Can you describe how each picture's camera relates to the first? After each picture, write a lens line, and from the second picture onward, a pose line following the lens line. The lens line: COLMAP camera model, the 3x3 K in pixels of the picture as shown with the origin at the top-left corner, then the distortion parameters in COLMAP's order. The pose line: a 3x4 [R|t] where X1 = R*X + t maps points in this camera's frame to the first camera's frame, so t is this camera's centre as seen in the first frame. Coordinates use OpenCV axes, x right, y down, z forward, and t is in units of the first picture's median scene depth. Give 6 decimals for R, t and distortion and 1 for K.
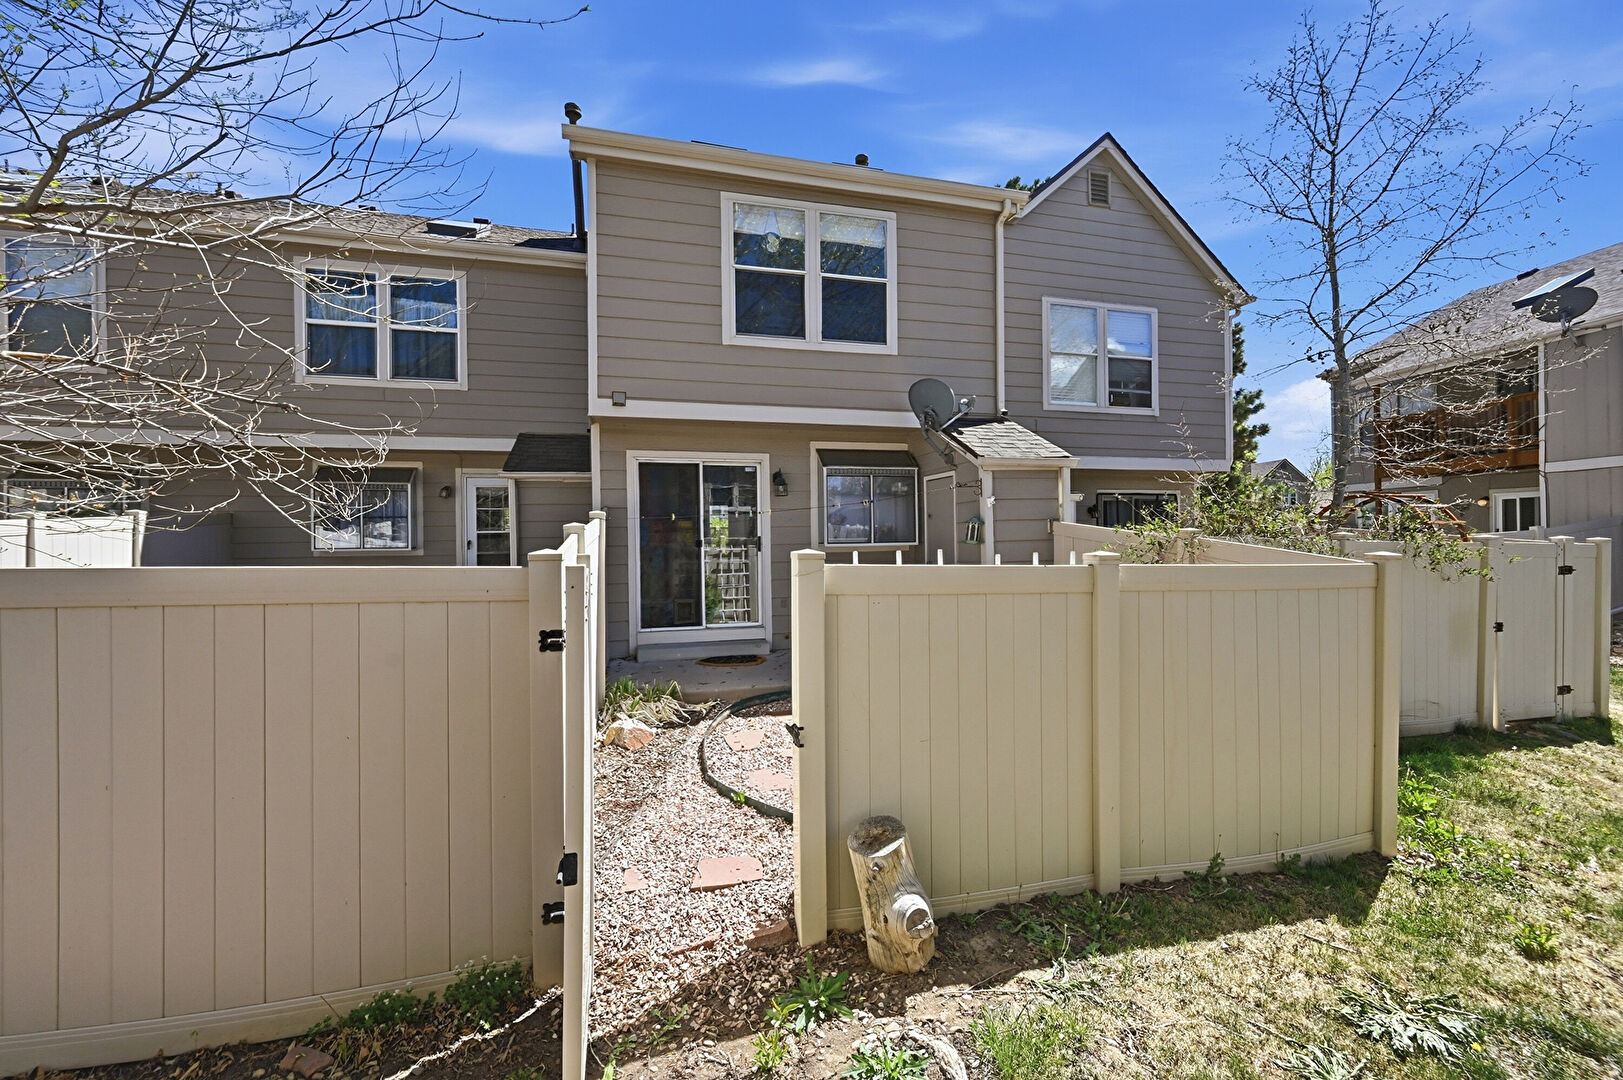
lens RADIAL K [[647.2, 0, 814.5], [0, 647.2, 546.5], [0, 0, 1]] dist [-0.002070, -0.000034]
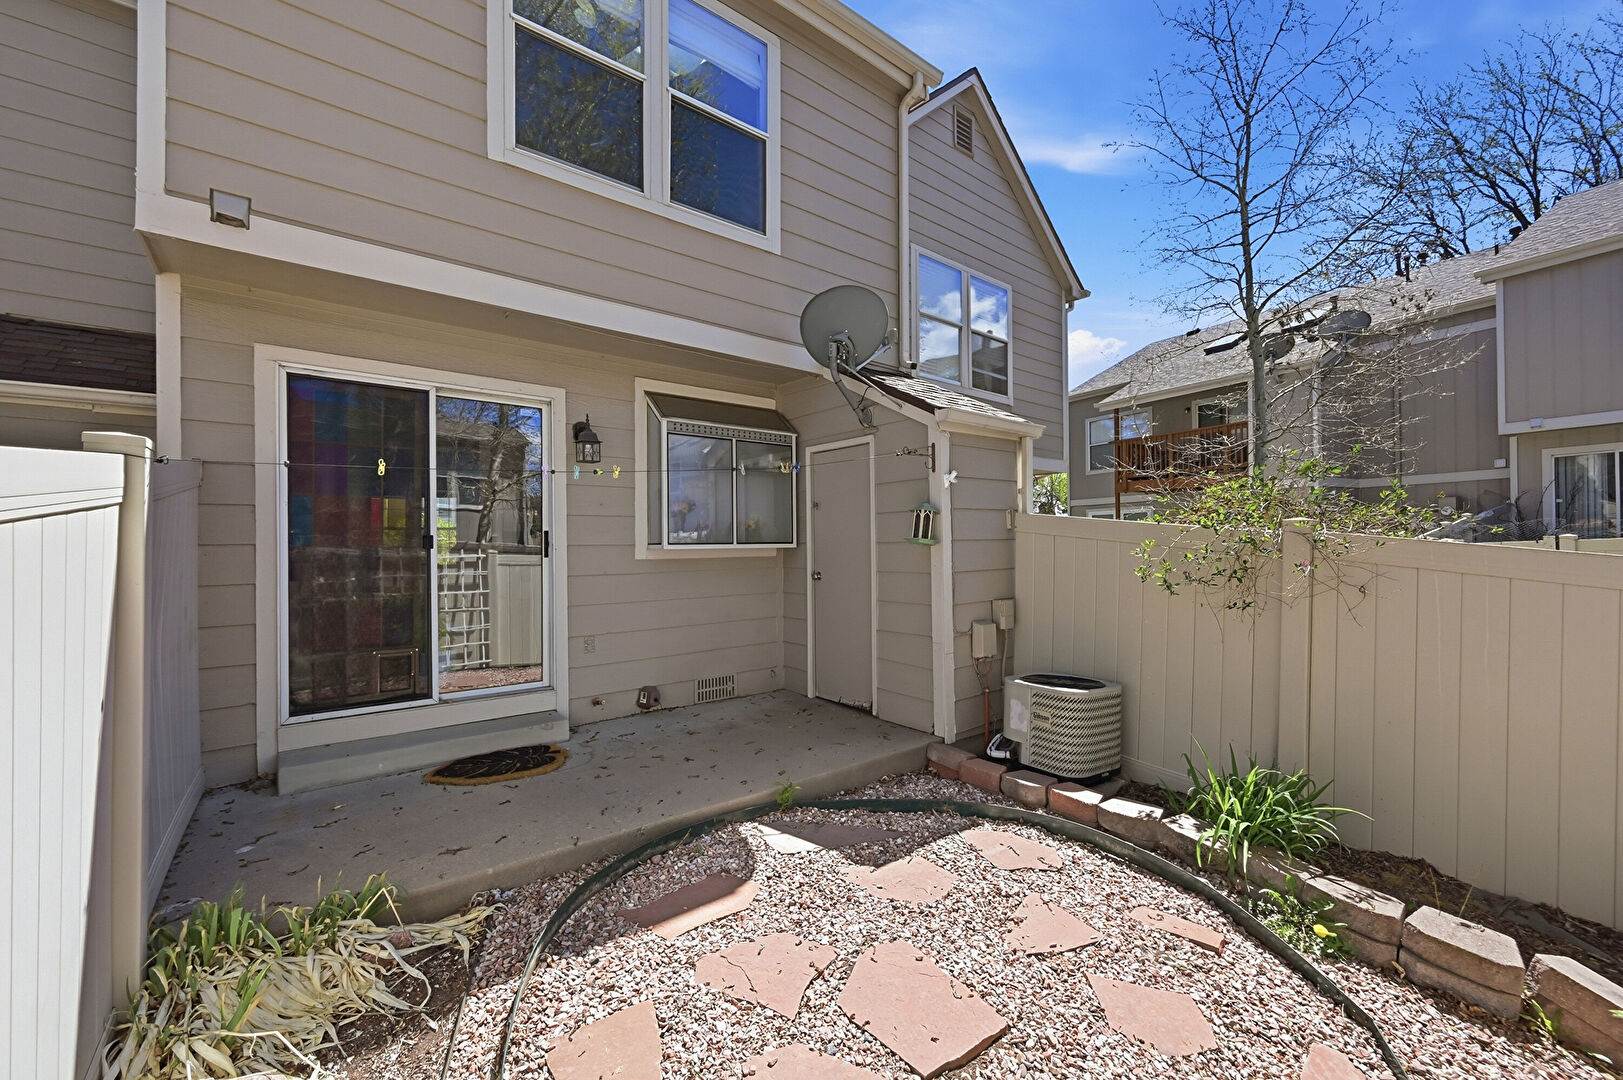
lens RADIAL K [[647.2, 0, 814.5], [0, 647.2, 546.5], [0, 0, 1]] dist [-0.002070, -0.000034]
pose [[0.920359, 0.005318, 0.391037, -0.095347], [0.000202, 0.999901, -0.014074, 0.006744], [-0.391074, 0.013032, 0.920267, 0.397504]]
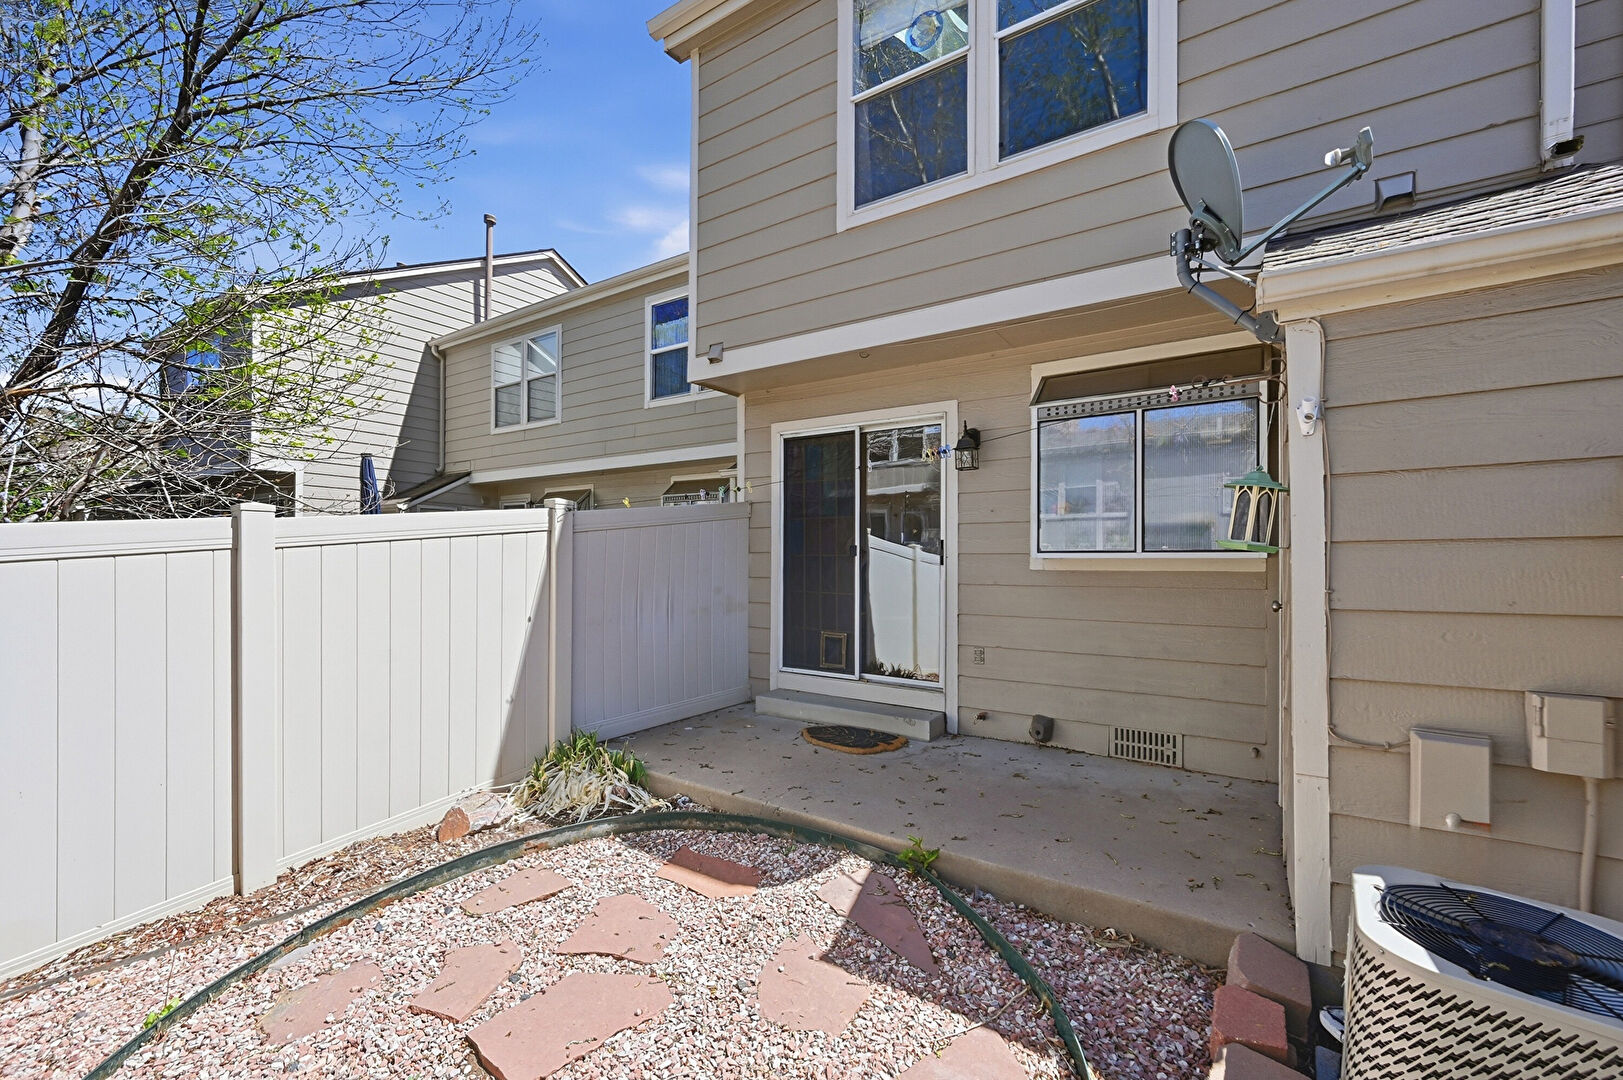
lens RADIAL K [[665.8, 0, 808.2], [0, 665.8, 560.4], [0, 0, 1]] dist [-0.001209, 0.000154]
pose [[0.644485, 0.016423, -0.764441, 0.320930], [-0.021342, 0.999766, 0.003485, 0.004250], [0.764319, 0.014069, 0.644685, 0.530752]]
